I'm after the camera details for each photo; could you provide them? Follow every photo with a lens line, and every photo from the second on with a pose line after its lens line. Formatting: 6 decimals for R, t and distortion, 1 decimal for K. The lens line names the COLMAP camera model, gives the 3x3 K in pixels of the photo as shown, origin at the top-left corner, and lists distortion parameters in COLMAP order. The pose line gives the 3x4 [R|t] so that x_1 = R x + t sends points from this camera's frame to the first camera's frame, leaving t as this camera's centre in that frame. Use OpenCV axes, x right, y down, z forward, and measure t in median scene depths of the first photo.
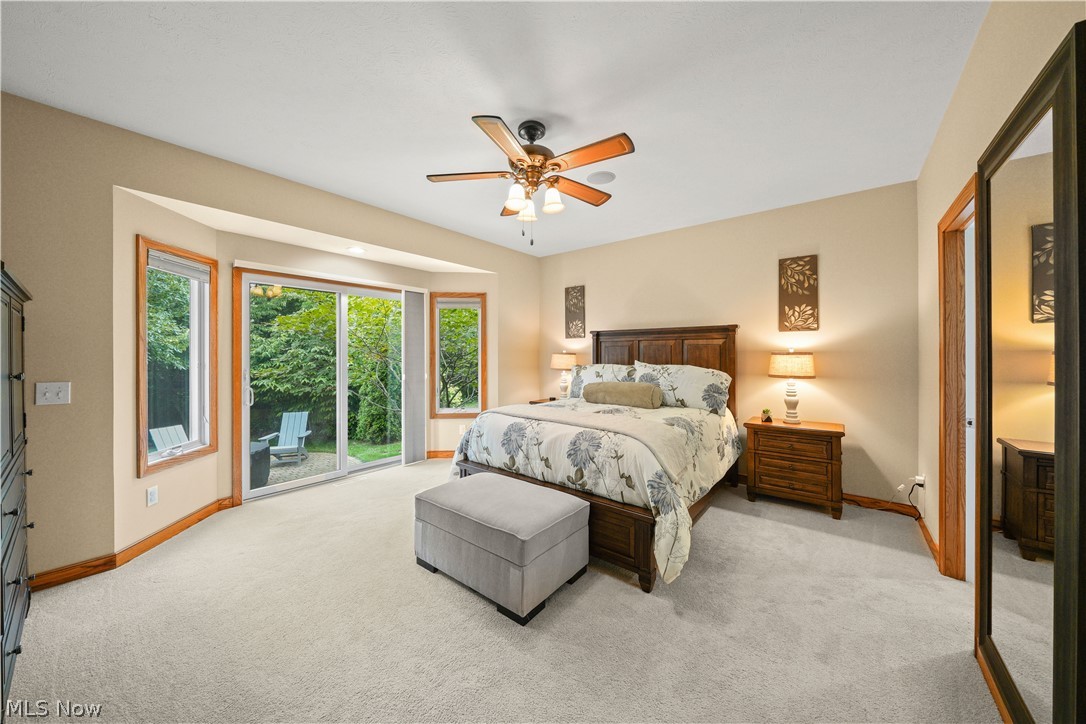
lens RADIAL K [[378.6, 0, 537.4], [0, 378.6, 357.0], [0, 0, 1]] dist [-0.000847, -0.000032]
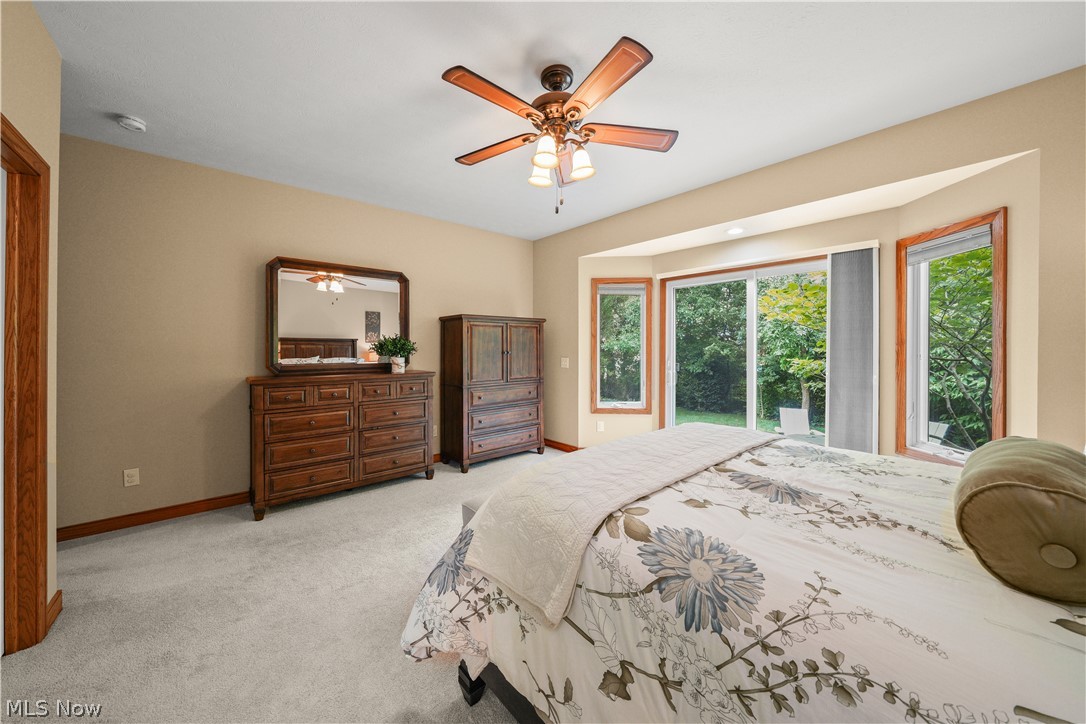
lens RADIAL K [[382.3, 0, 533.1], [0, 382.3, 347.3], [0, 0, 1]] dist [-0.000348, 0.000095]
pose [[-0.174034, 0.010230, -0.984686, 0.628992], [-0.004747, 0.999926, 0.011227, -0.013506], [0.984728, 0.006629, -0.173973, 0.835887]]
